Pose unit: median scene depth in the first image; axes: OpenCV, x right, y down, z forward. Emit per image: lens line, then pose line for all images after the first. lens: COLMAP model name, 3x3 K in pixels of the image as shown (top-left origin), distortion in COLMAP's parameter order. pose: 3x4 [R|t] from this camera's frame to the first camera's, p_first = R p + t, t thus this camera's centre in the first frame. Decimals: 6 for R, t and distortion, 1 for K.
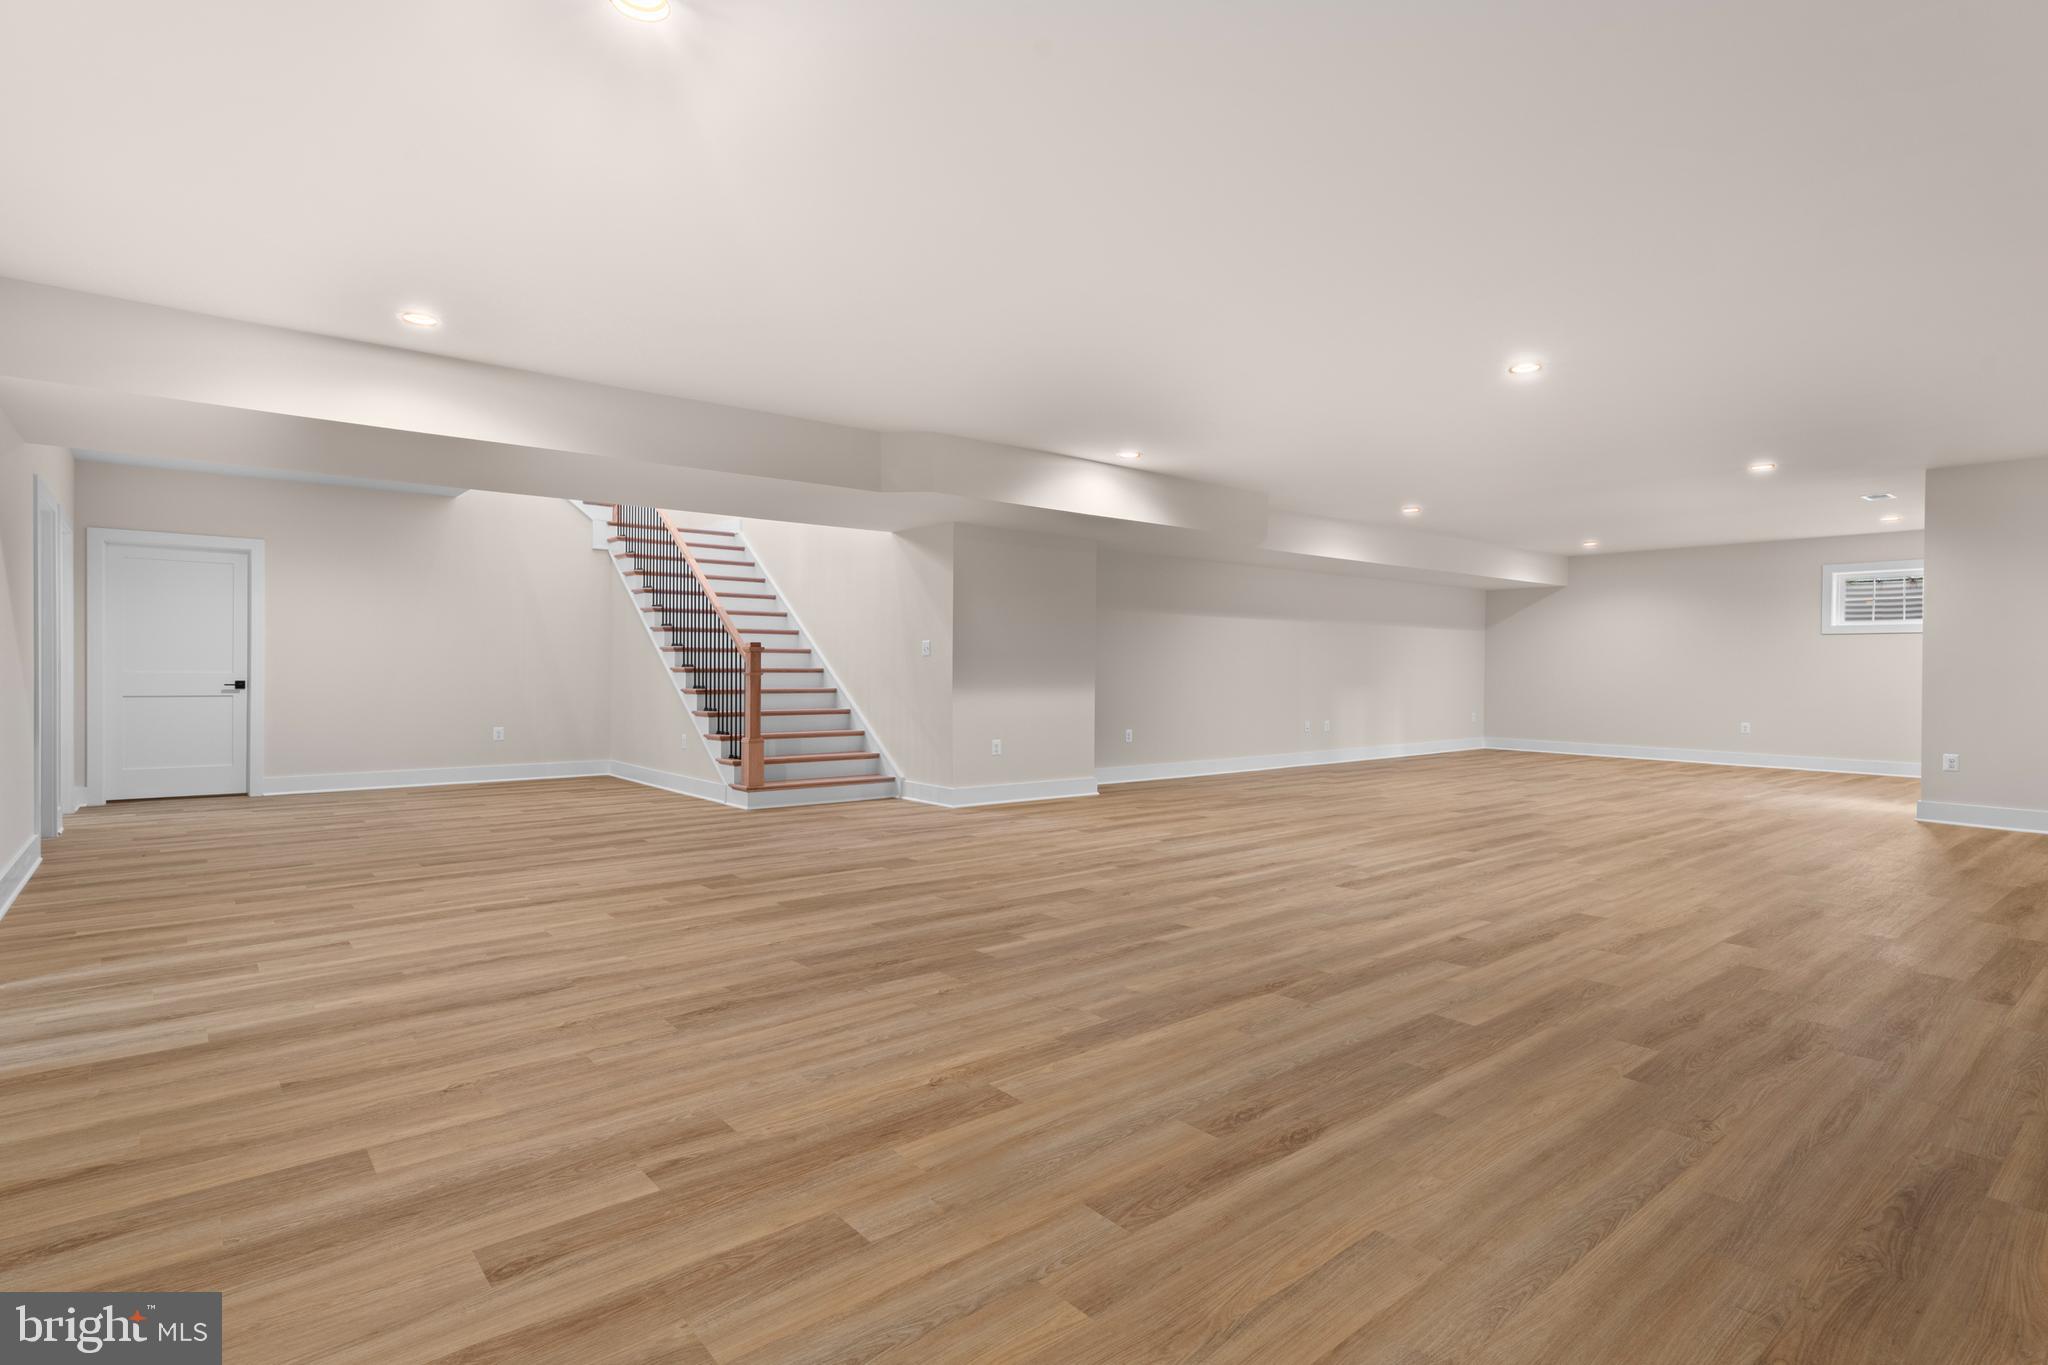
lens RADIAL K [[1015.6, 0, 1024.3], [0, 1015.6, 679.4], [0, 0, 1]] dist [0.014838, 0.000074]
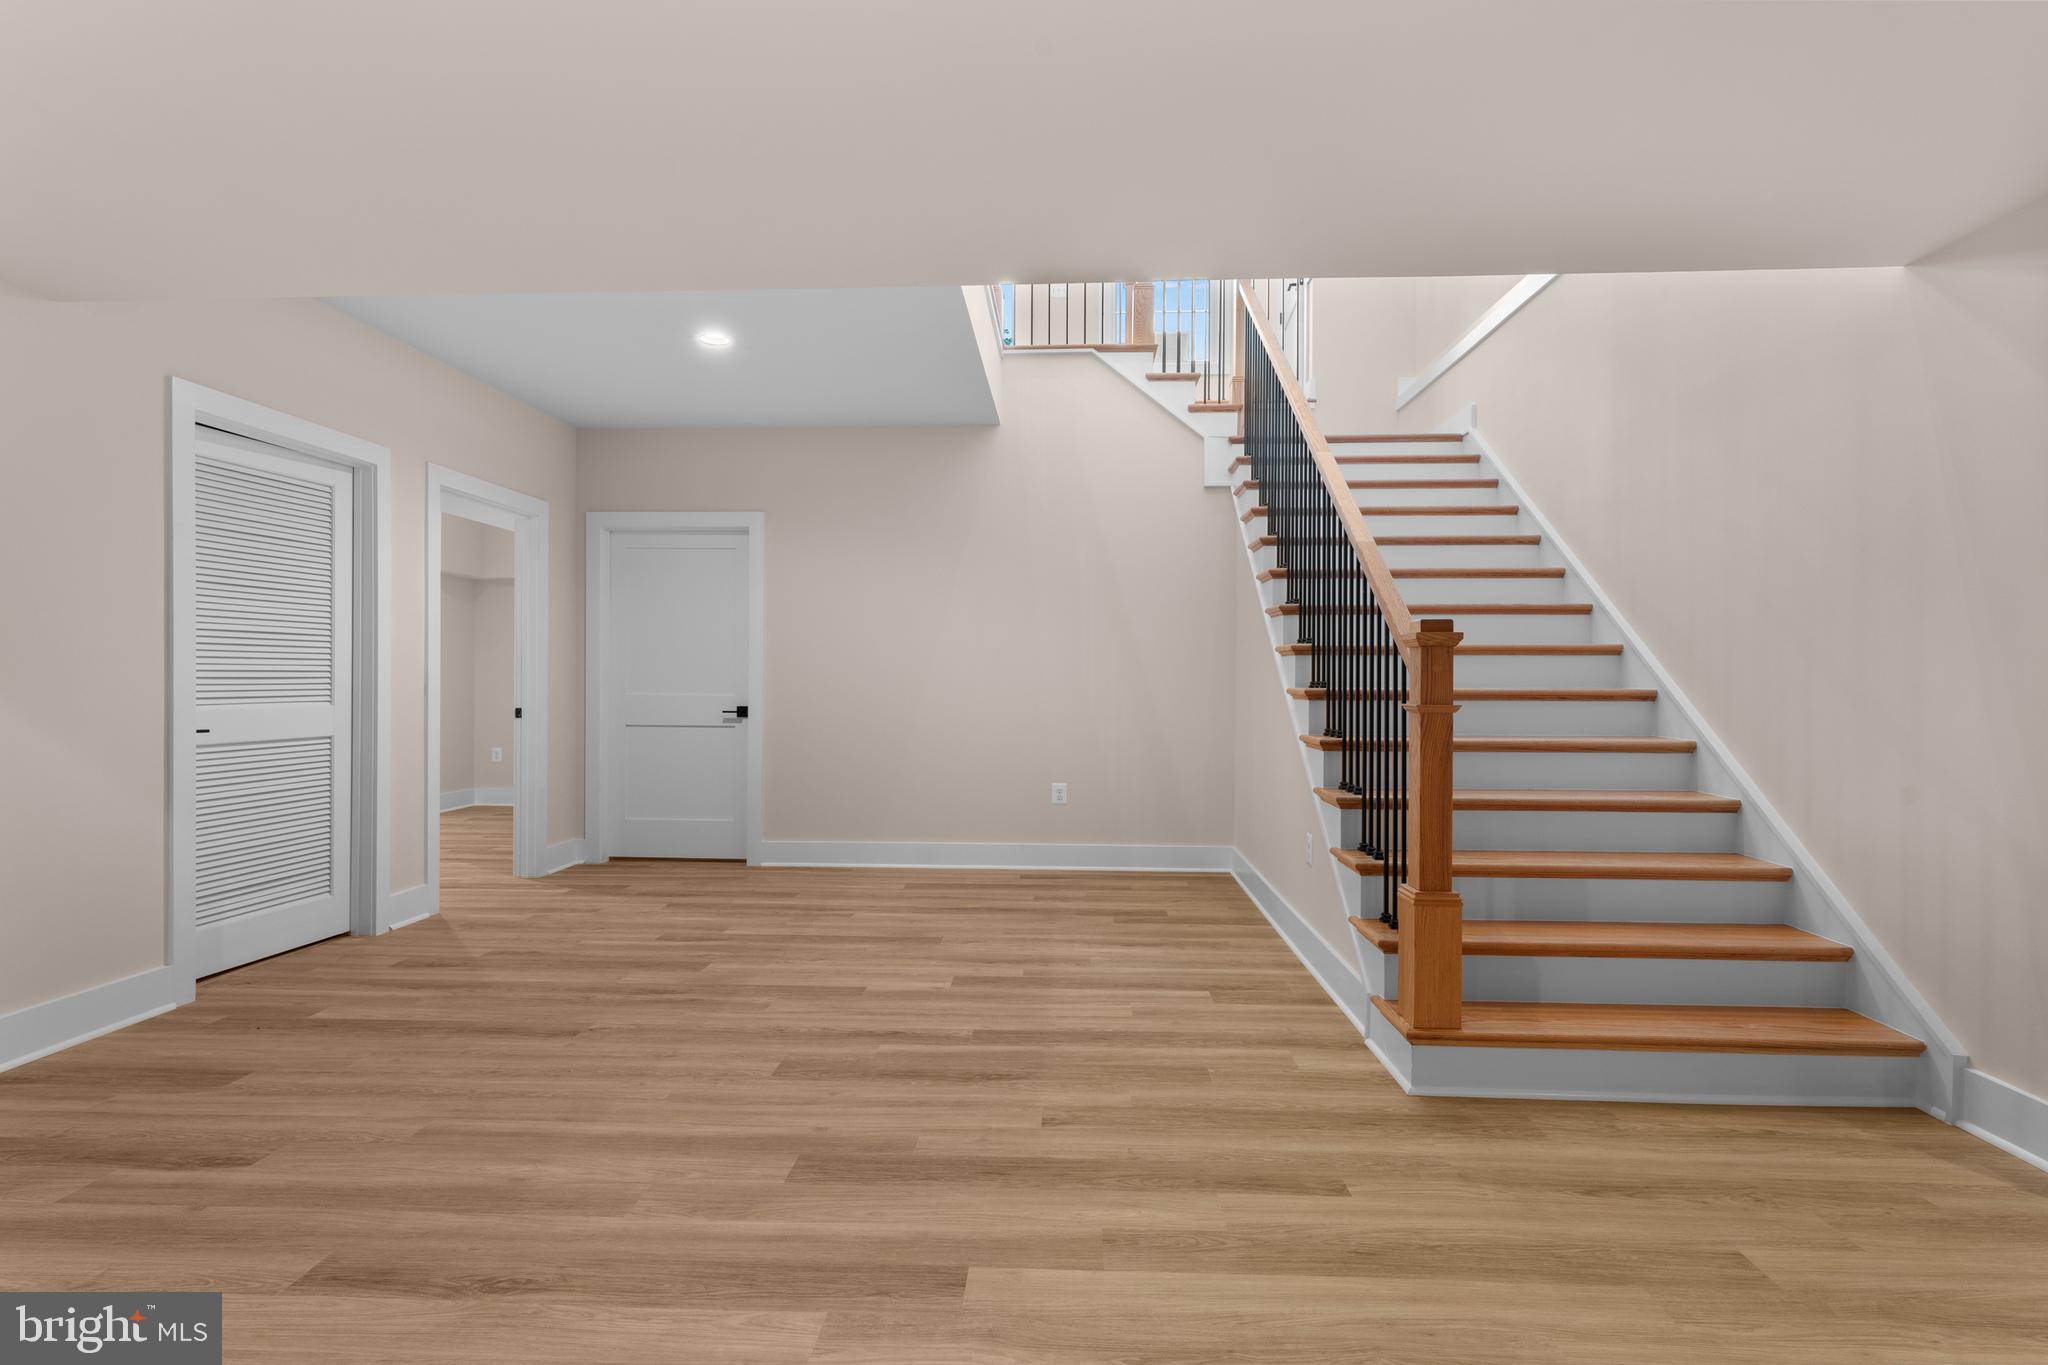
lens RADIAL K [[1015.6, 0, 1025.6], [0, 1015.6, 689.6], [0, 0, 1]] dist [0.014838, 0.000074]
pose [[0.729418, 0.001570, -0.684067, -0.113773], [-0.006677, 0.999966, -0.004825, -0.008377], [0.684036, 0.008087, 0.729403, 0.588326]]
